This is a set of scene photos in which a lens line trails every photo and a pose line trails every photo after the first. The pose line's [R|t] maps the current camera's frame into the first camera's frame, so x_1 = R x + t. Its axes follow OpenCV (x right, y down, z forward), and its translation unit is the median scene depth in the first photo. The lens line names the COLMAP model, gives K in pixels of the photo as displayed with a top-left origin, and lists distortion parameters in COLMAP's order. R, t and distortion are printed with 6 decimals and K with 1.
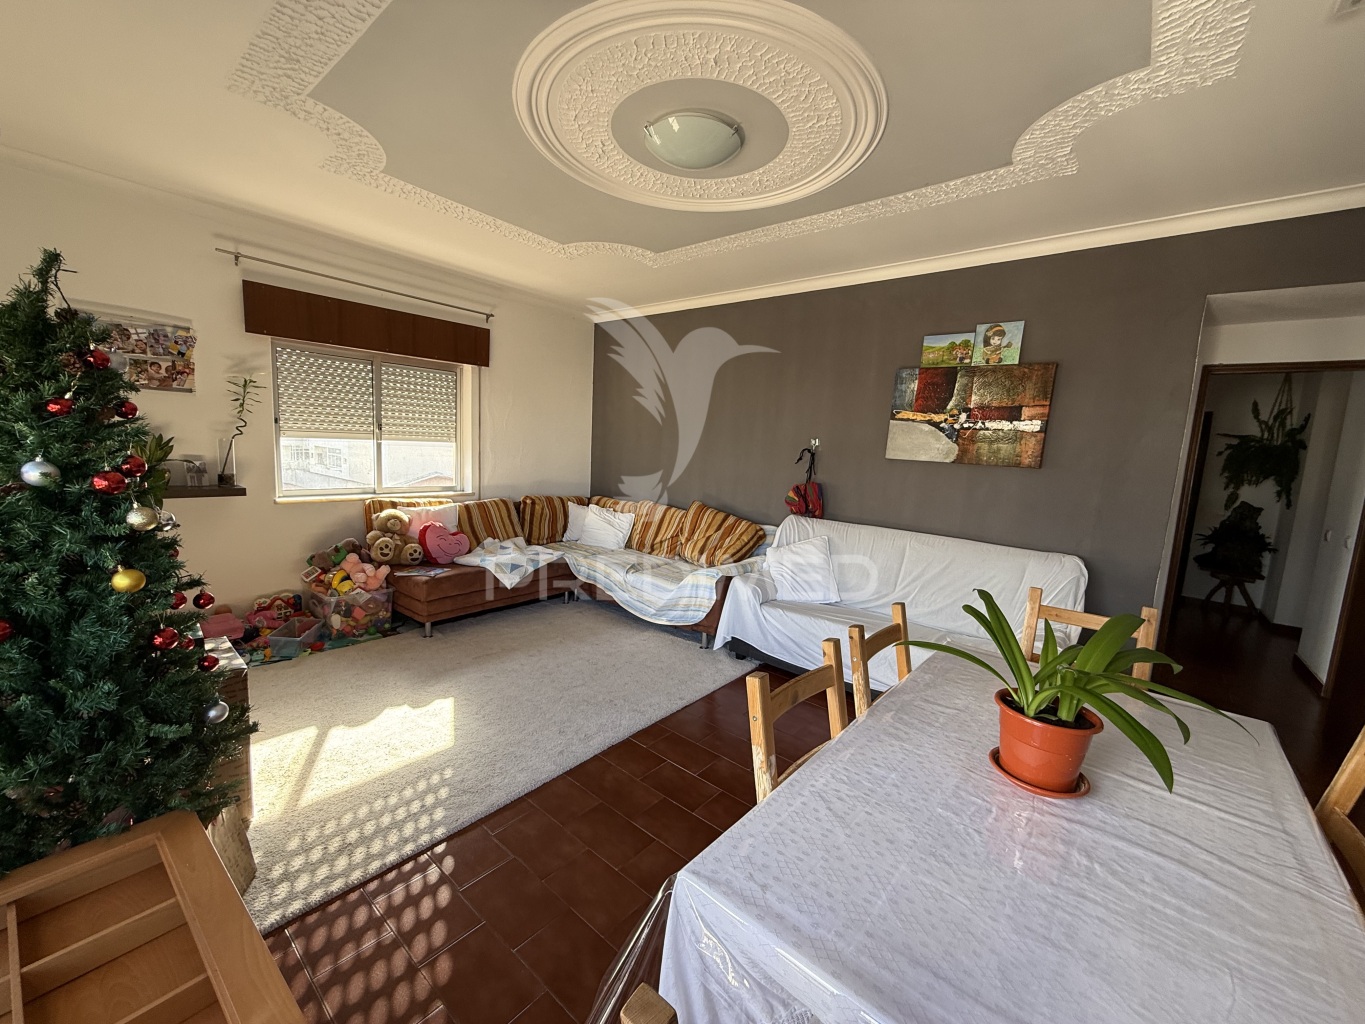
lens RADIAL K [[542.6, 0, 682.5], [0, 542.6, 512.0], [0, 0, 1]] dist [-0.001806, 0.000169]
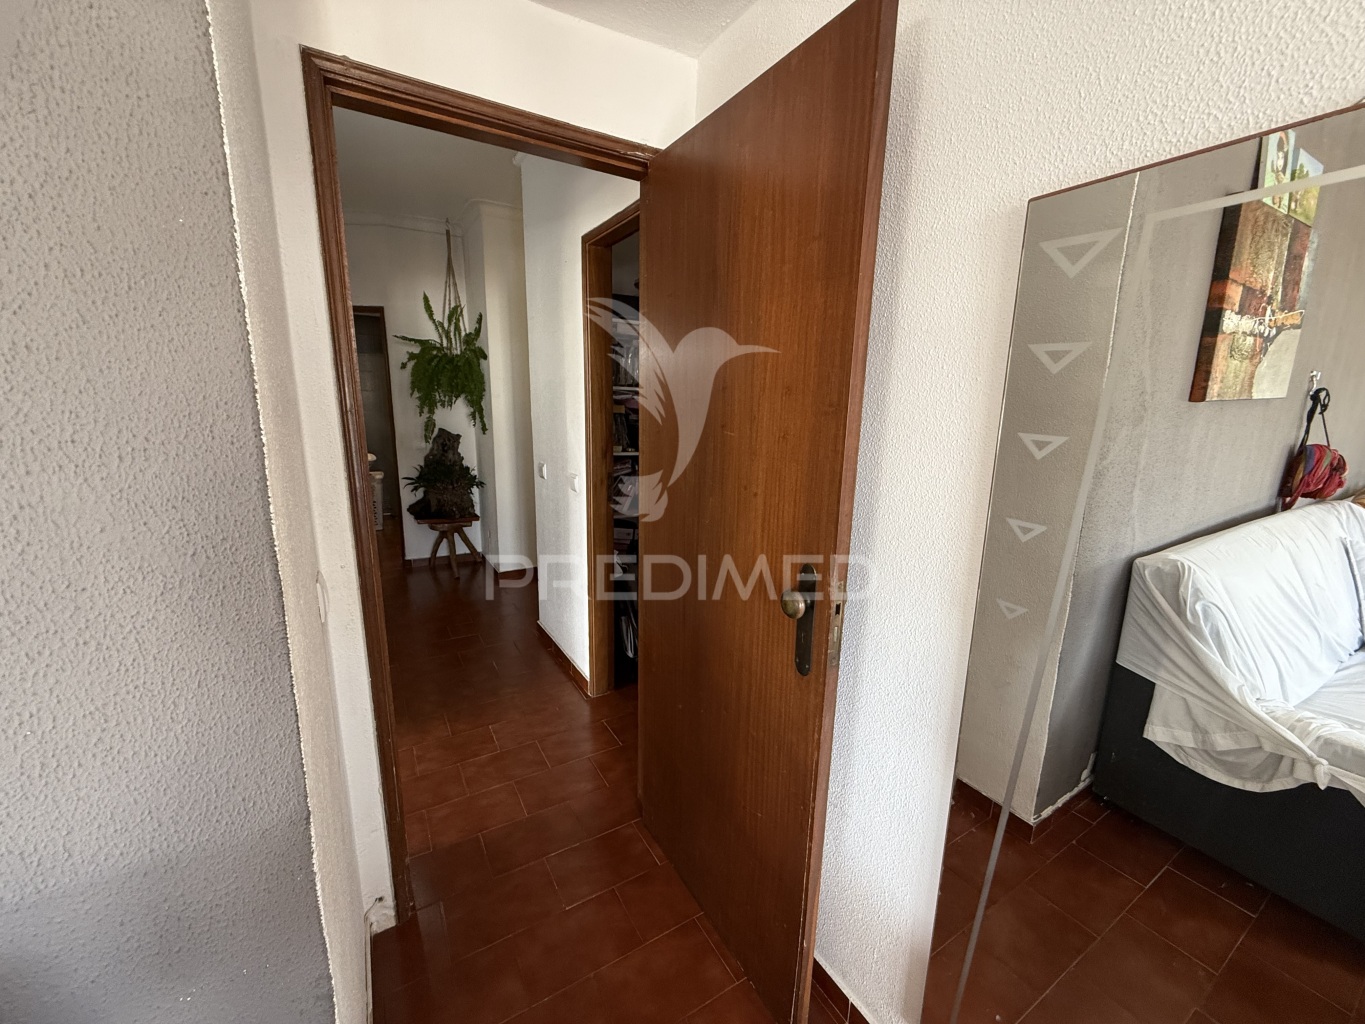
lens RADIAL K [[542.6, 0, 682.5], [0, 542.6, 512.0], [0, 0, 1]] dist [-0.001806, 0.000169]
pose [[0.320967, -0.231330, 0.918404, 0.319311], [0.121077, 0.971777, 0.202460, -0.014958], [-0.939319, 0.046215, 0.339917, 0.328586]]
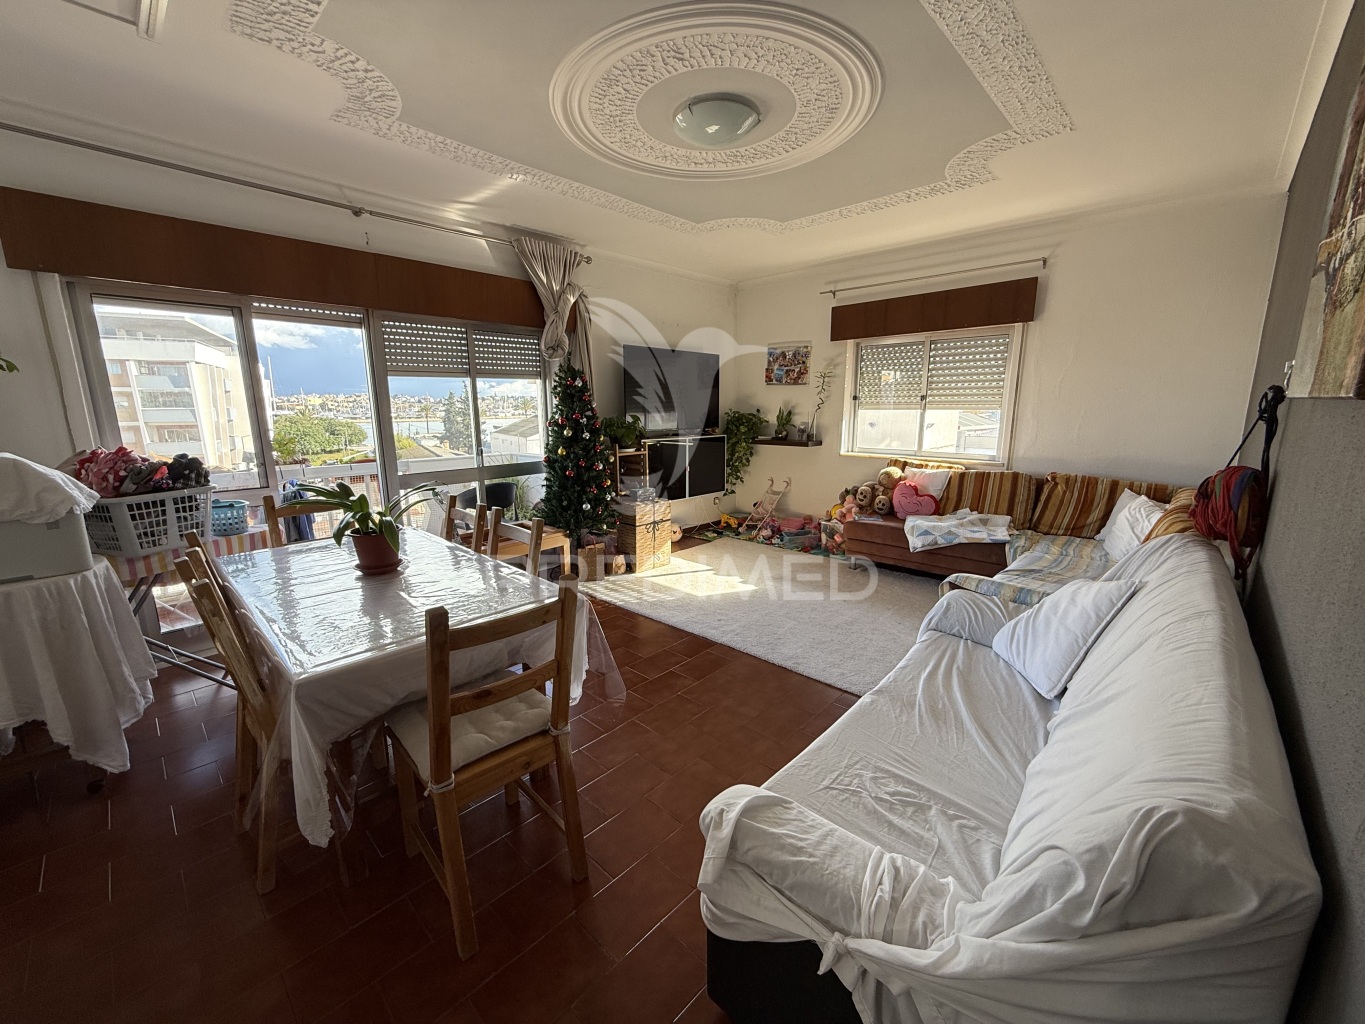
lens RADIAL K [[542.6, 0, 682.5], [0, 542.6, 512.0], [0, 0, 1]] dist [-0.001806, 0.000169]
pose [[-0.074990, 0.146665, -0.986340, 0.876031], [-0.123825, 0.980100, 0.155152, -0.045764], [0.989466, 0.133769, -0.055337, 0.779609]]
